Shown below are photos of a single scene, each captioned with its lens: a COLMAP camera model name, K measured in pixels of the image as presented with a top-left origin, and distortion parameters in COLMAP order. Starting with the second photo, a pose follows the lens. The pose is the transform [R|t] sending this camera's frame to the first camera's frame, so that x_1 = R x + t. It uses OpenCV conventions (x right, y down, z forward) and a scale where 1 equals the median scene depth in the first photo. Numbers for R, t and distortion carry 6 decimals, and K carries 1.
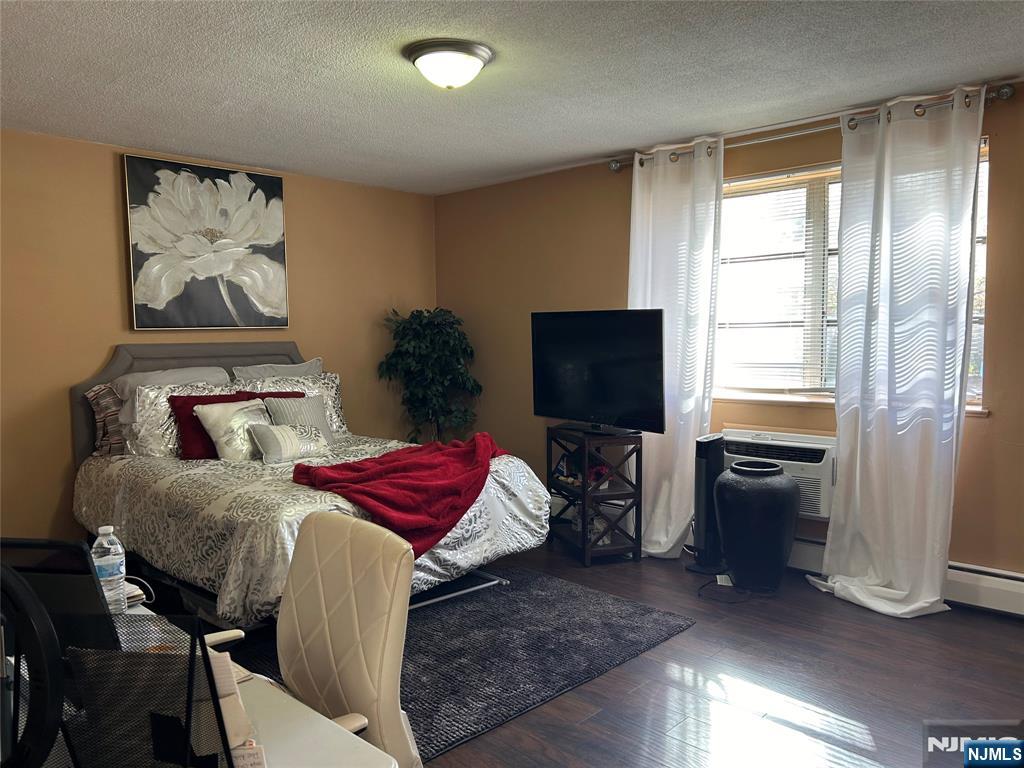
lens RADIAL K [[774.8, 0, 518.2], [0, 774.8, 387.8], [0, 0, 1]] dist [0.074313, -0.082414]
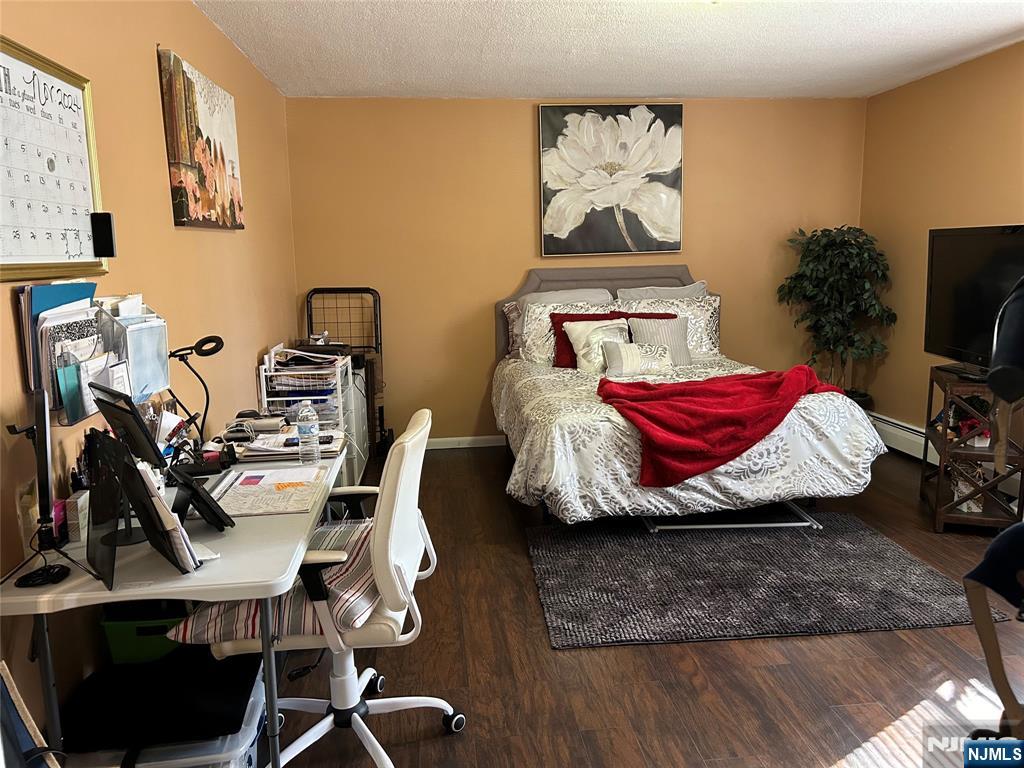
lens RADIAL K [[774.8, 0, 514.3], [0, 774.8, 389.1], [0, 0, 1]] dist [0.074313, -0.082414]
pose [[0.764721, 0.103983, -0.635917, 0.260874], [-0.035787, 0.992224, 0.119210, -0.012395], [0.643367, -0.068405, 0.762495, 0.052191]]
